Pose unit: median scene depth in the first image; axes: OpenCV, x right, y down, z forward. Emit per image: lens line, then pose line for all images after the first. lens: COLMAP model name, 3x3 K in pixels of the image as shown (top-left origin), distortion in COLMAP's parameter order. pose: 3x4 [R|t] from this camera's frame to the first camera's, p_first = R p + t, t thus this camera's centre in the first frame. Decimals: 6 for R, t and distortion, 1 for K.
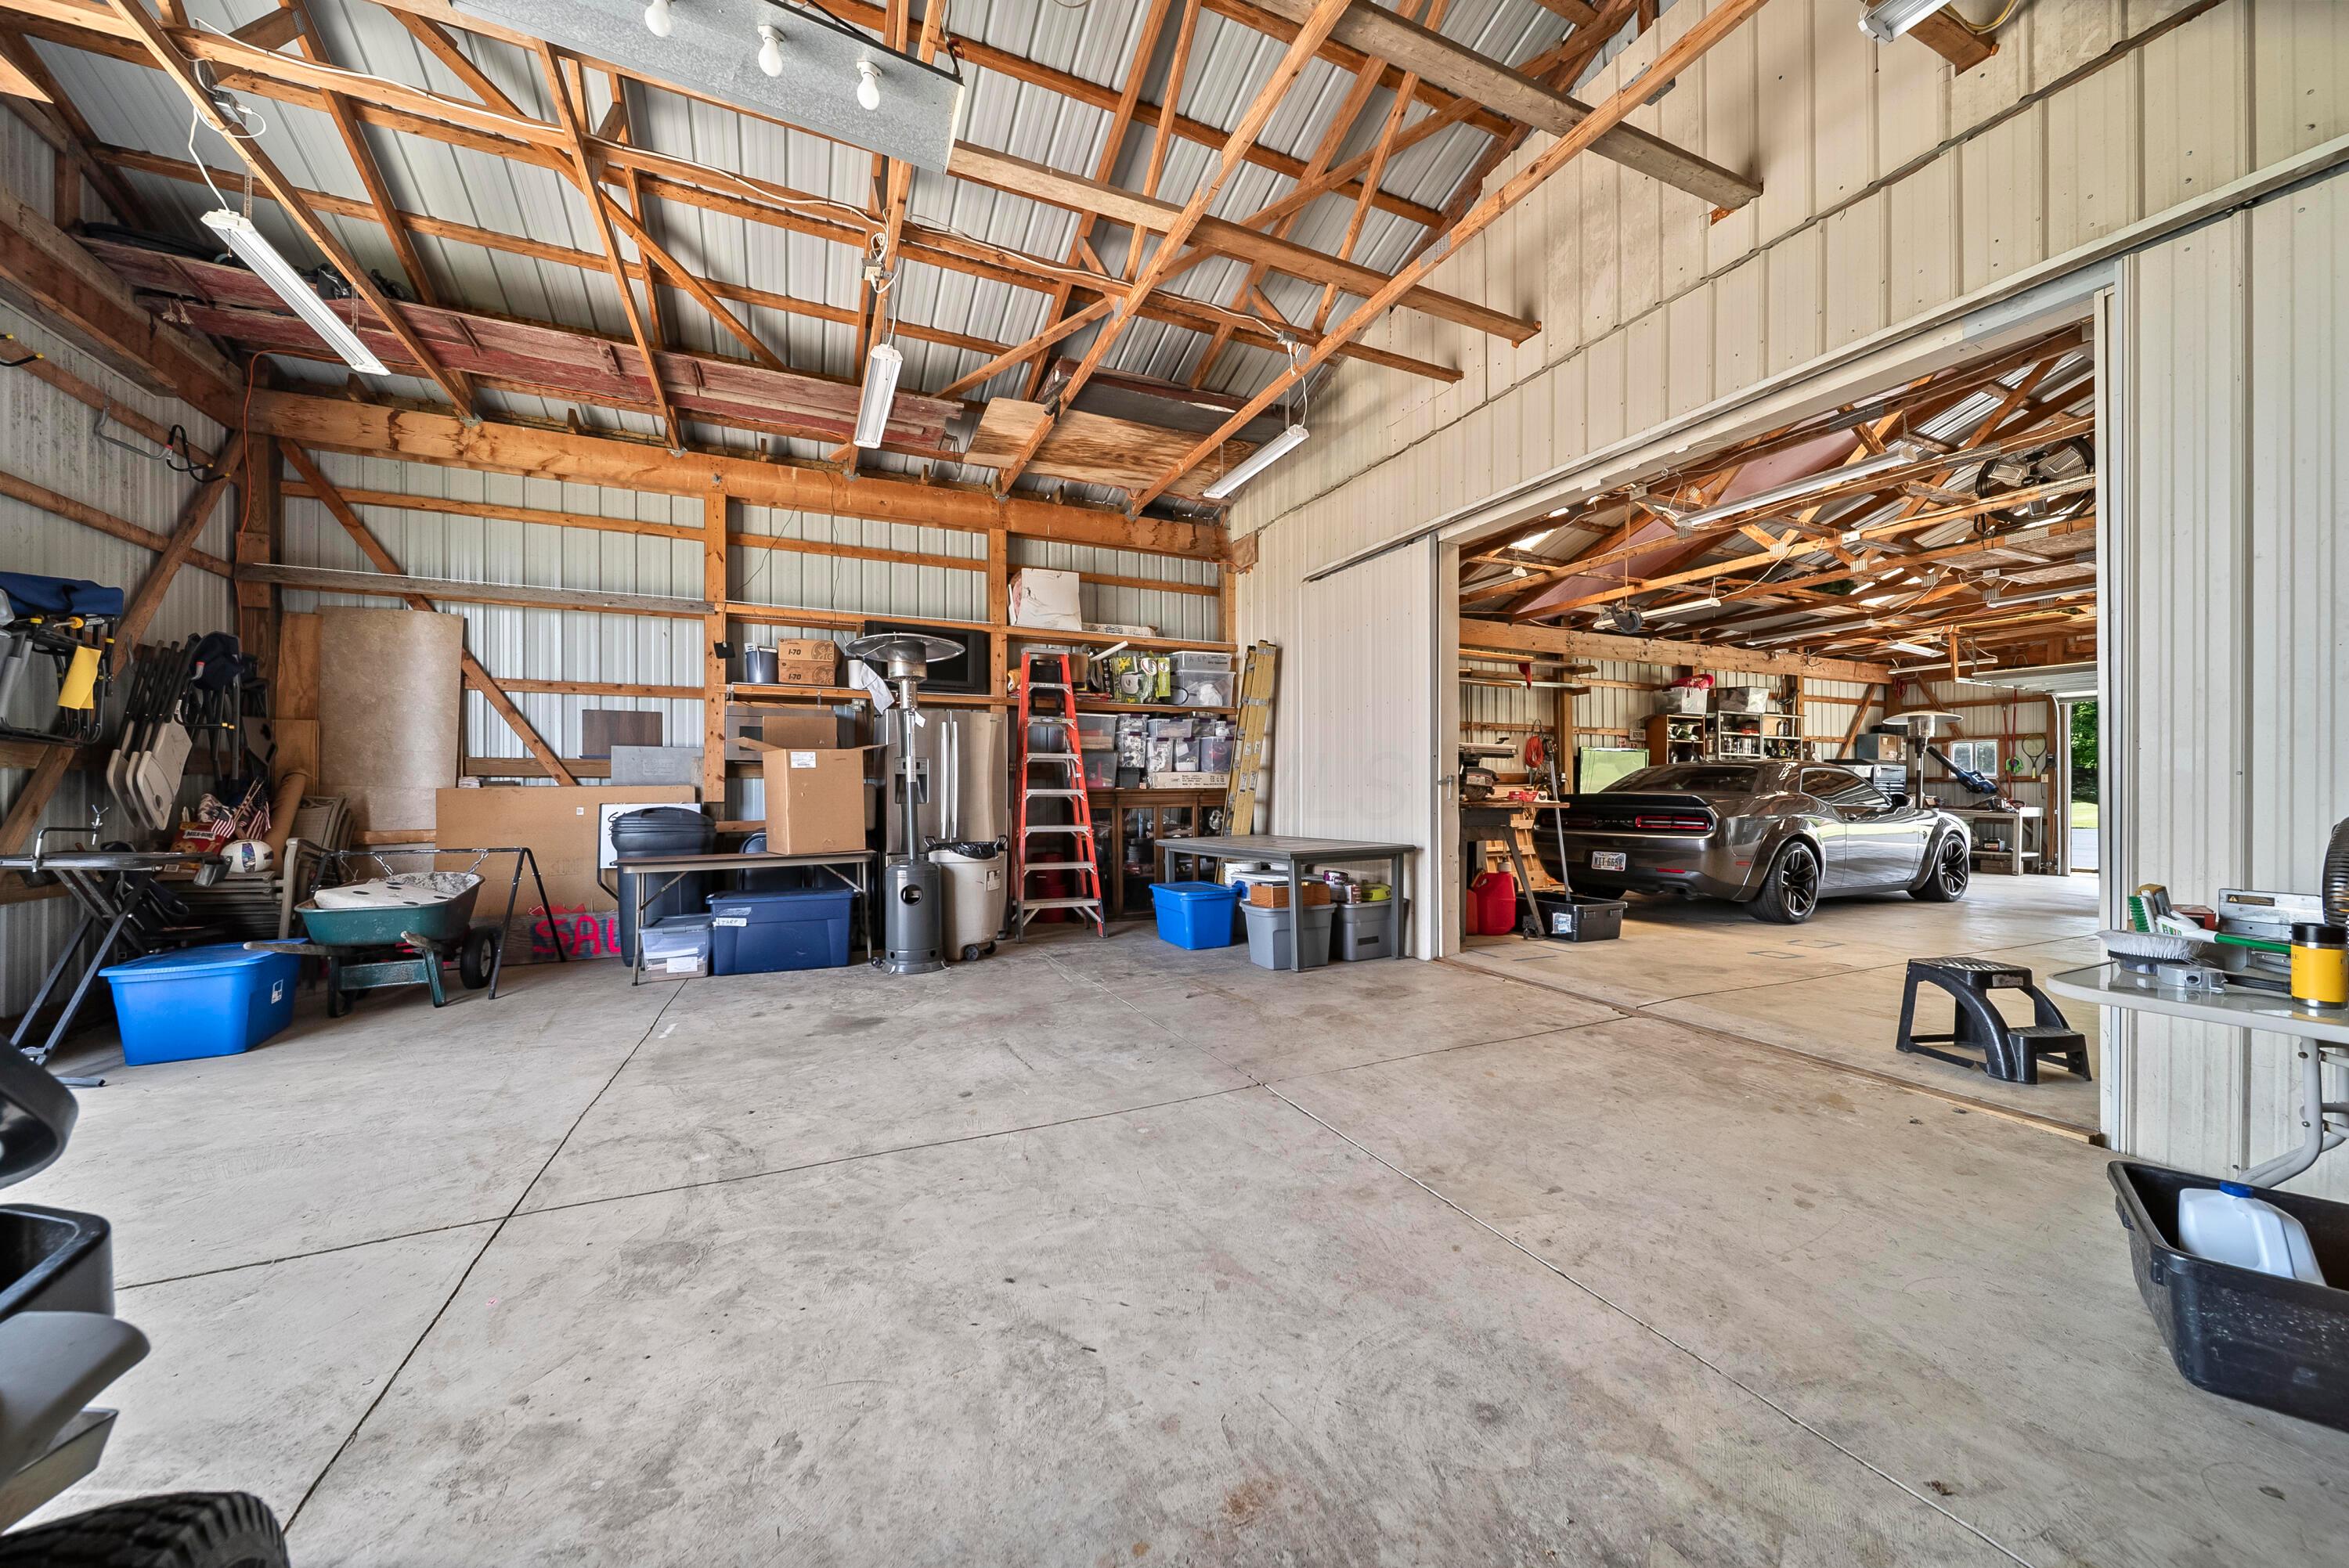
lens RADIAL K [[836.0, 0, 1180.4], [0, 836.0, 790.1], [0, 0, 1]] dist [0.000118, -0.000067]
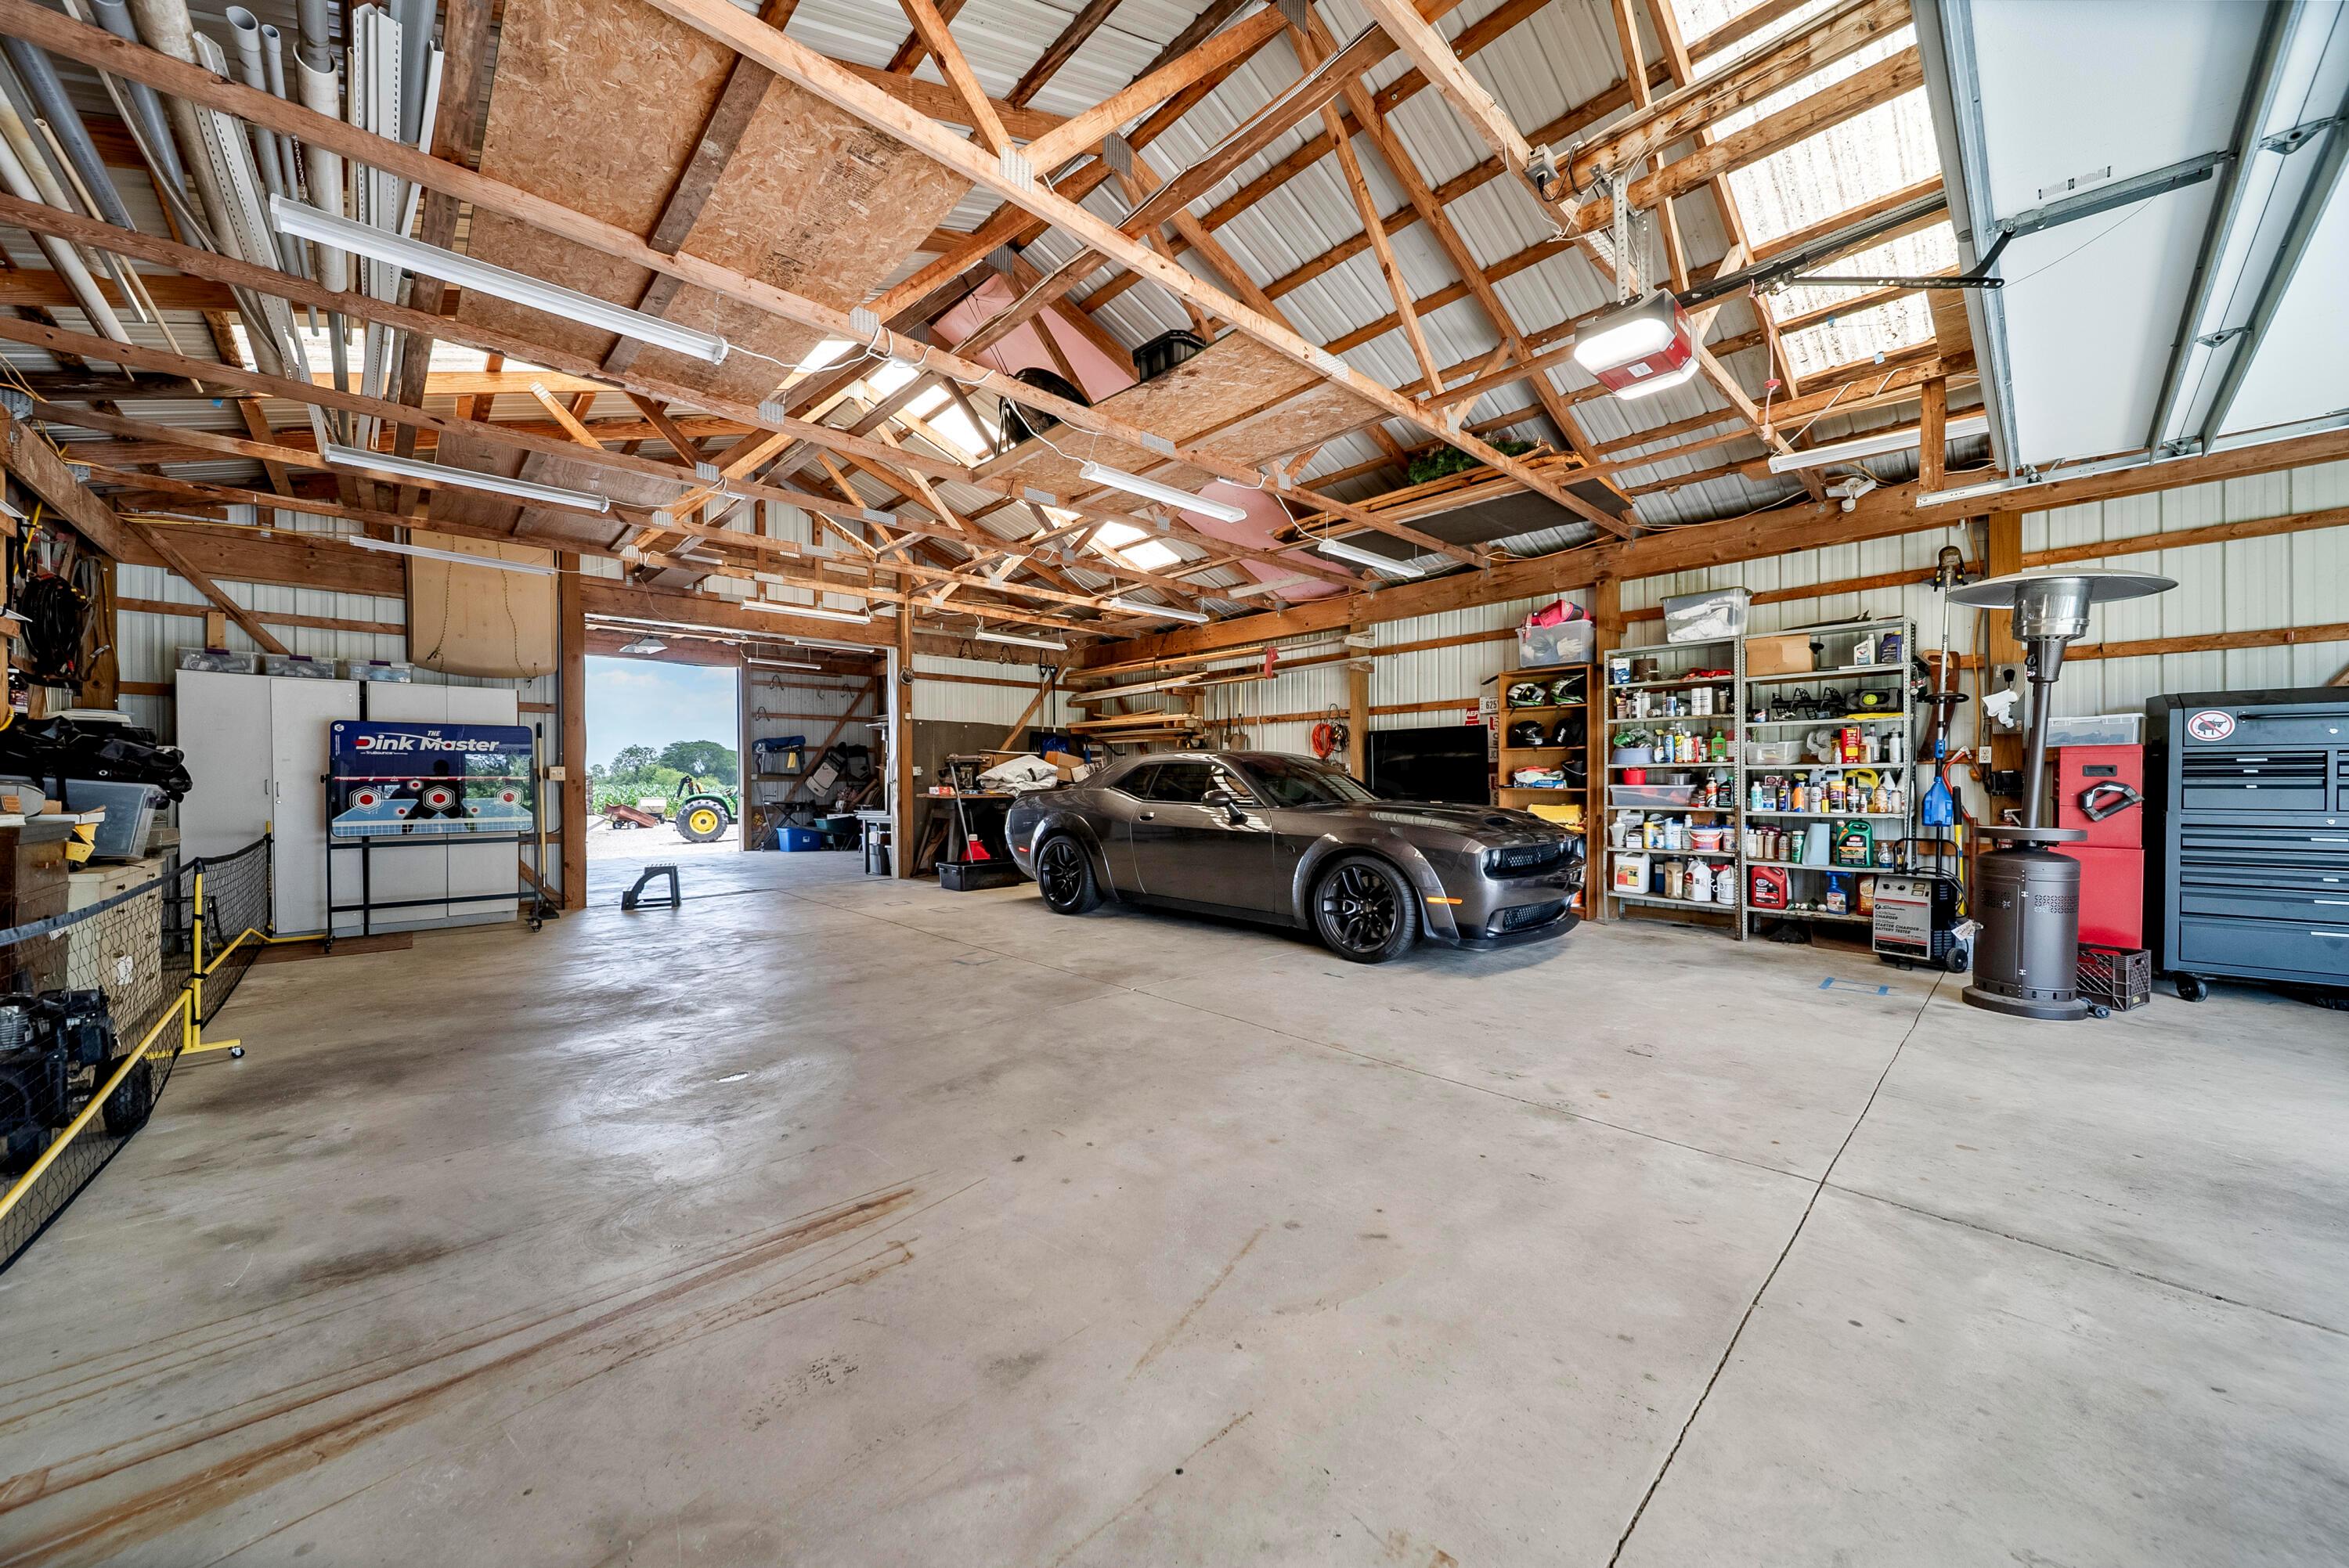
lens RADIAL K [[836.0, 0, 1180.4], [0, 836.0, 790.1], [0, 0, 1]] dist [0.000118, -0.000067]
pose [[0.320660, 0.008725, -0.947154, 3.503259], [0.011687, 0.999845, 0.013167, -0.015829], [0.947122, -0.015291, 0.320508, 1.583032]]
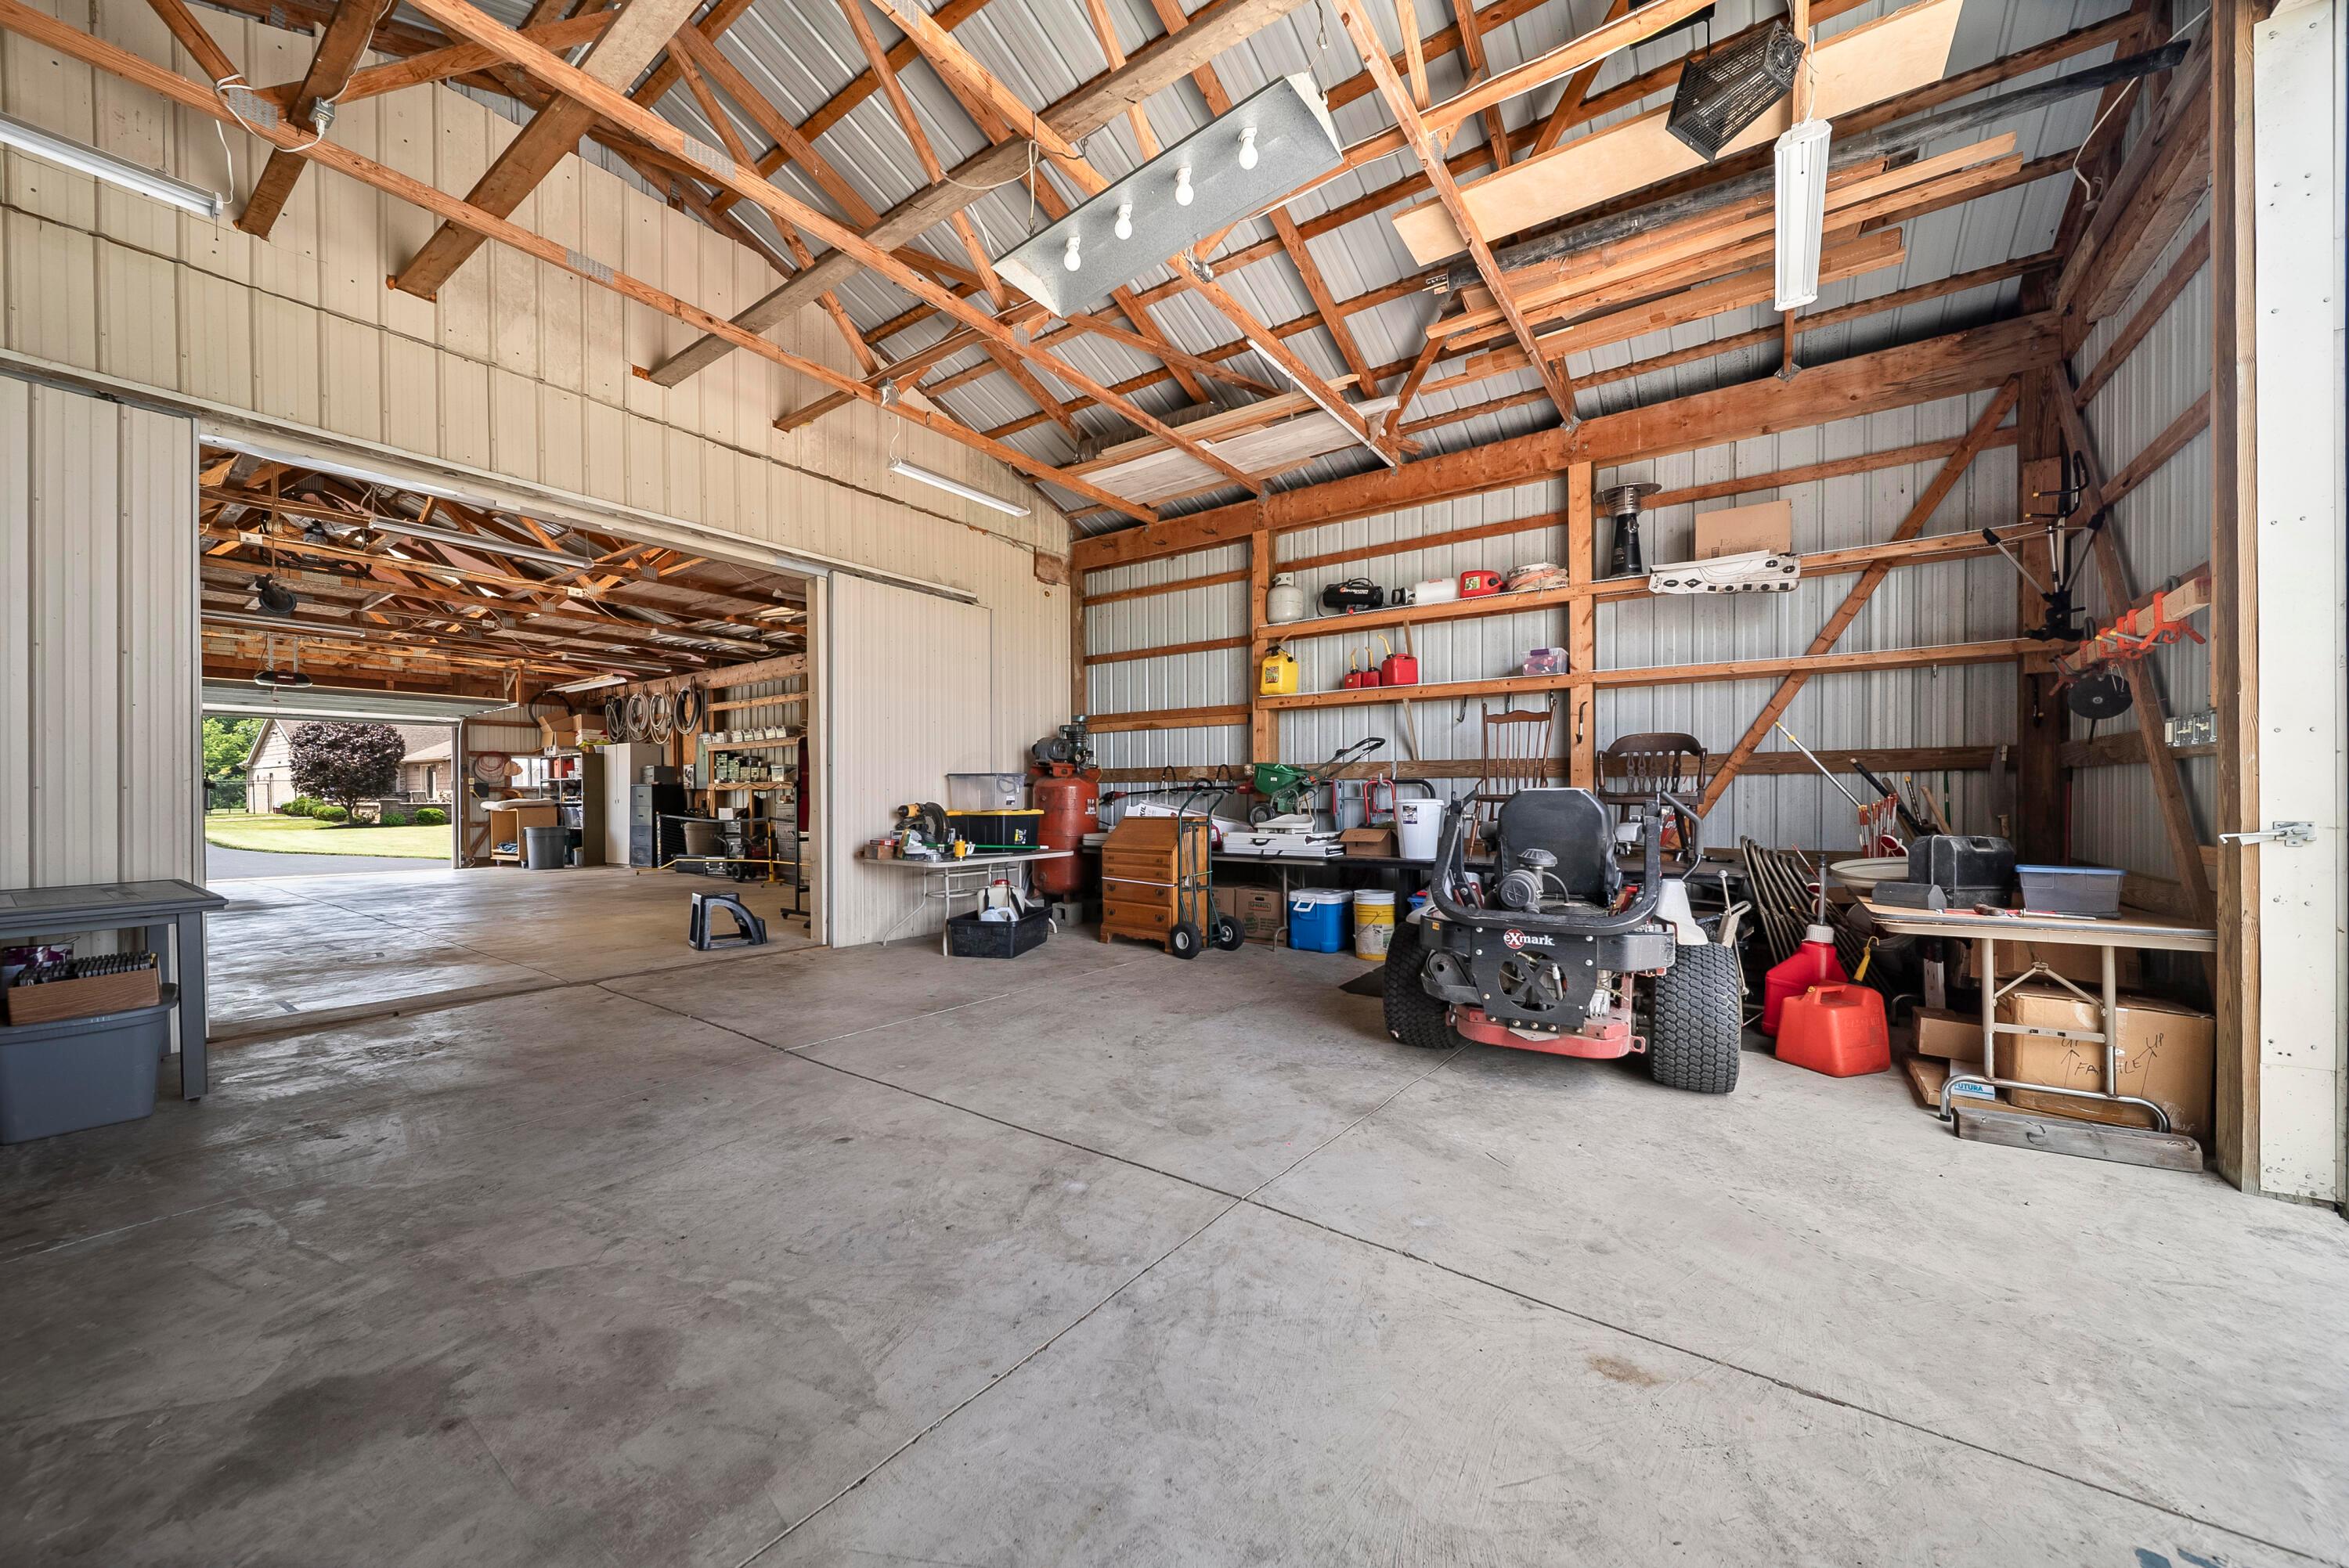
lens RADIAL K [[836.0, 0, 1180.4], [0, 836.0, 790.1], [0, 0, 1]] dist [0.000118, -0.000067]
pose [[-0.503239, 0.009737, 0.864092, -1.069789], [0.004340, 0.999952, -0.008740, 0.007477], [-0.864136, -0.000648, -0.503257, 1.019528]]
